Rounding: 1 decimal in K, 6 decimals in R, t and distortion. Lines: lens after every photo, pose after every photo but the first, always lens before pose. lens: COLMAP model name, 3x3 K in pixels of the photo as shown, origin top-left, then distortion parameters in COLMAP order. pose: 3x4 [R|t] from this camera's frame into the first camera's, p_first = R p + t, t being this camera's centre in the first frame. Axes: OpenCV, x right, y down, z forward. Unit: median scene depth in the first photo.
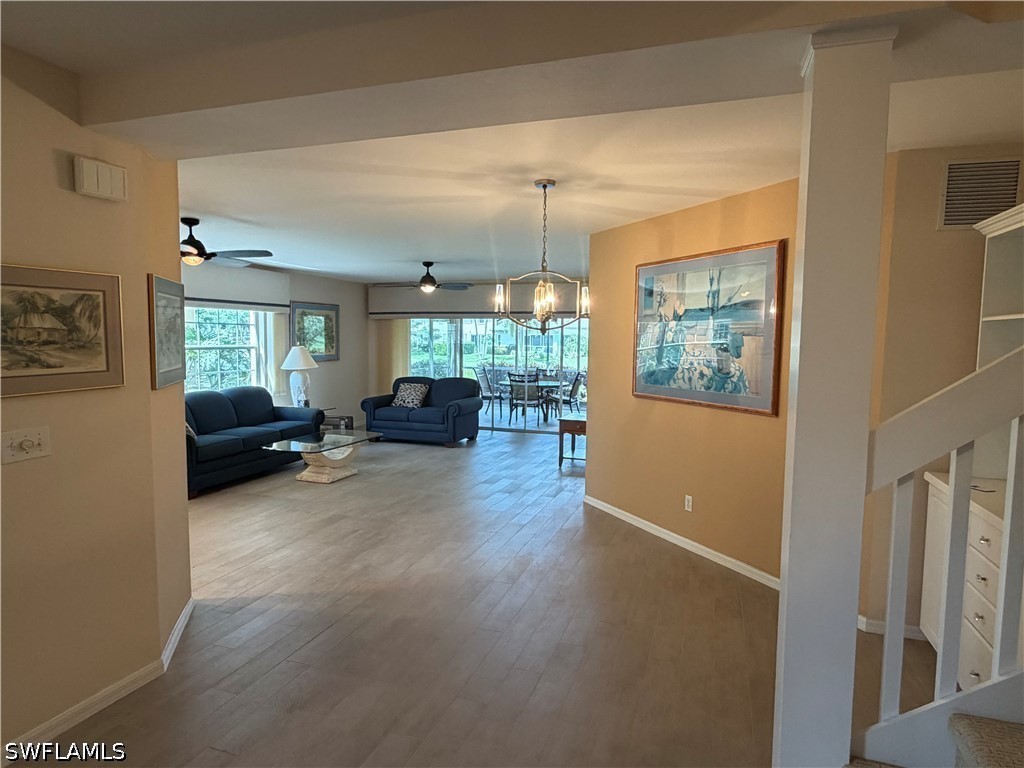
lens RADIAL K [[600.4, 0, 514.6], [0, 600.4, 387.9], [0, 0, 1]] dist [-0.000103, -0.000614]
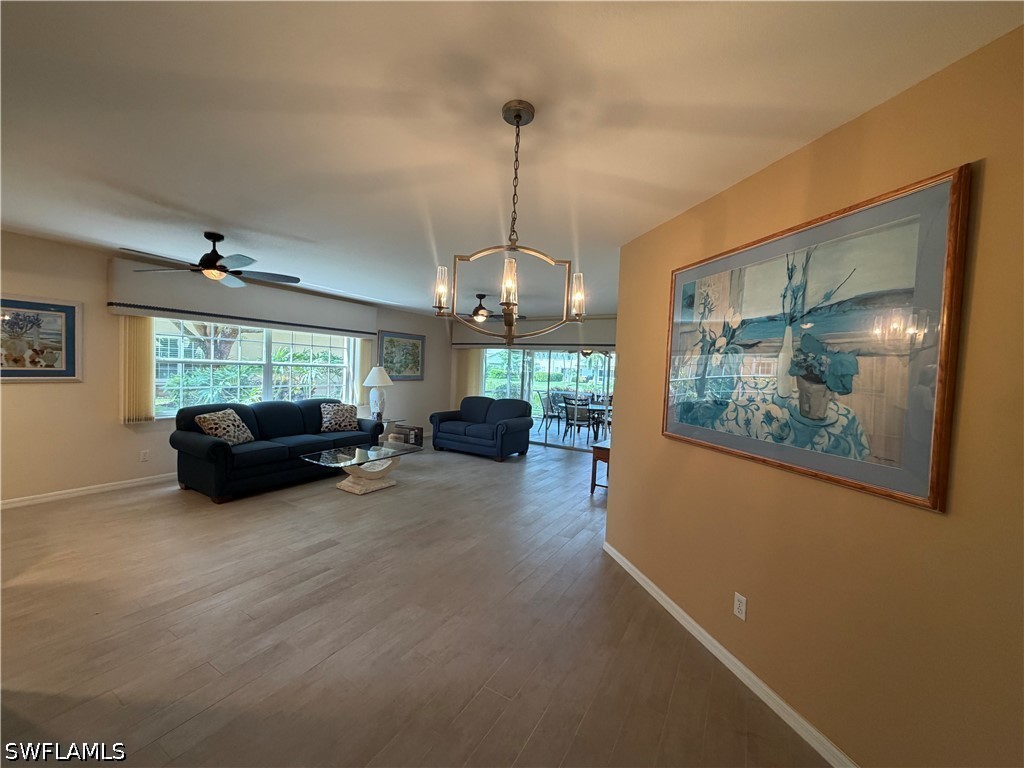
lens RADIAL K [[406.3, 0, 510.7], [0, 406.3, 384.6], [0, 0, 1]] dist [-0.000450, 0.000383]
pose [[0.978603, 0.040174, -0.201800, 0.093564], [-0.049842, 0.997829, -0.043055, -0.018317], [0.199632, 0.052191, 0.978480, 0.382020]]
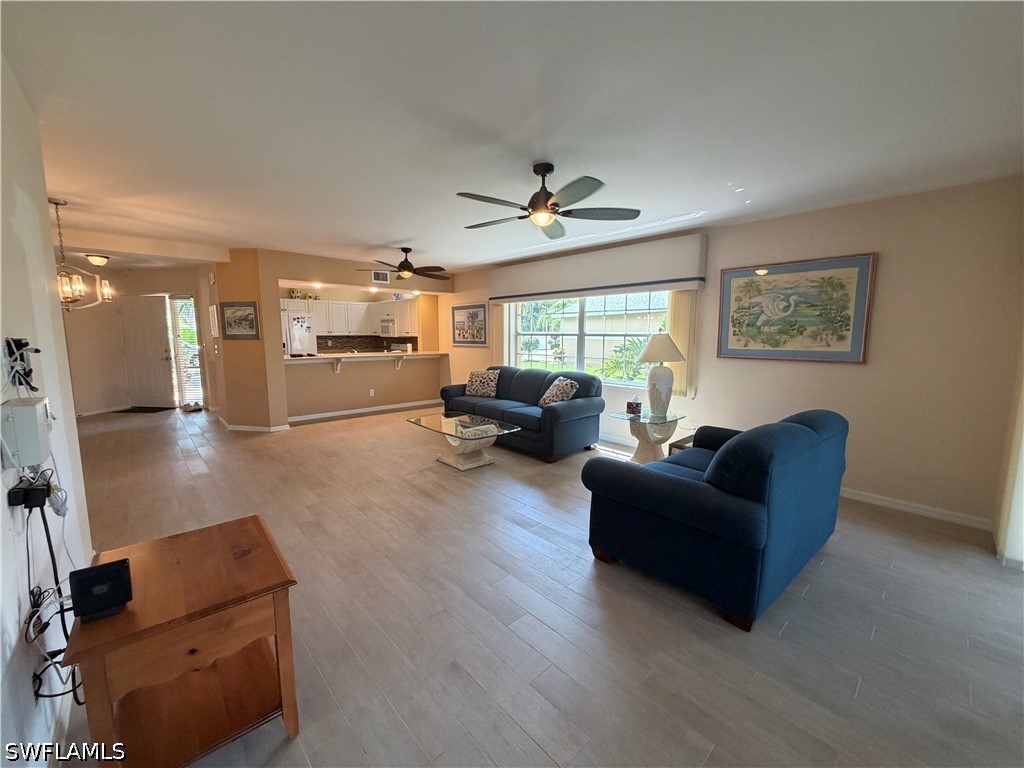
lens RADIAL K [[406.3, 0, 511.1], [0, 406.3, 386.7], [0, 0, 1]] dist [-0.000450, 0.000383]
pose [[-0.477780, 0.103997, -0.872302, 0.267265], [-0.079638, 0.983752, 0.160904, -0.103655], [0.874862, 0.146345, -0.461735, 1.581463]]
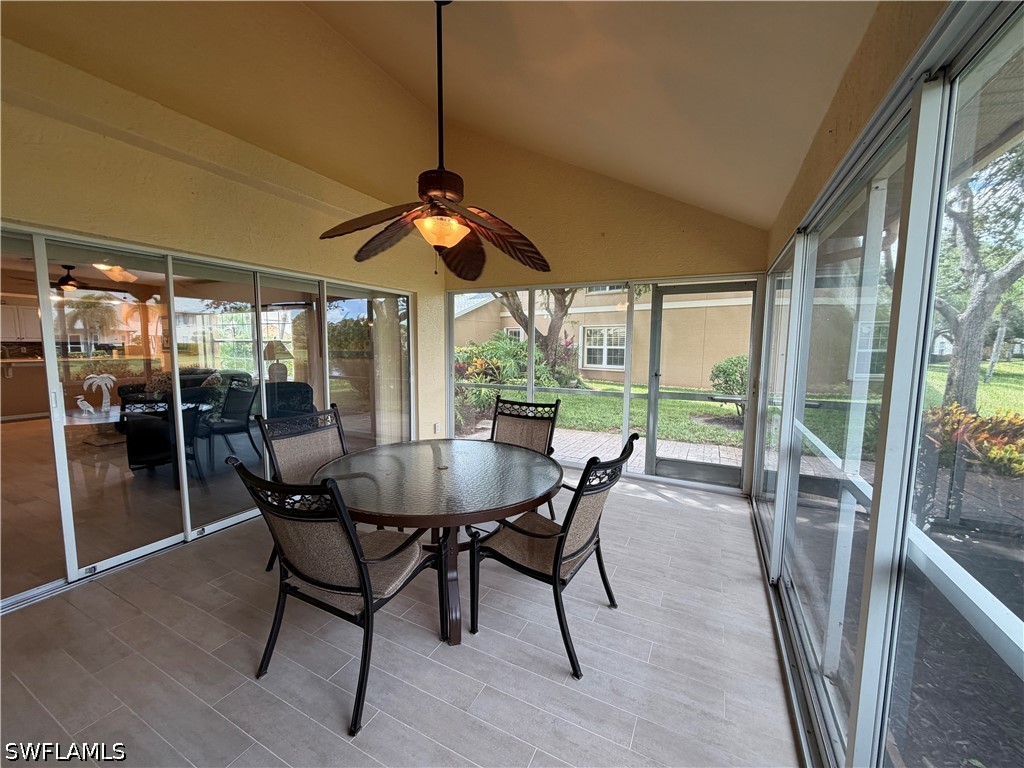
lens RADIAL K [[406.3, 0, 517.5], [0, 406.3, 377.7], [0, 0, 1]] dist [-0.000450, 0.000383]
pose [[-0.150175, 0.075109, -0.985802, 0.410063], [-0.089082, 0.992026, 0.089154, -0.145900], [0.984638, 0.101206, -0.142287, 2.134992]]
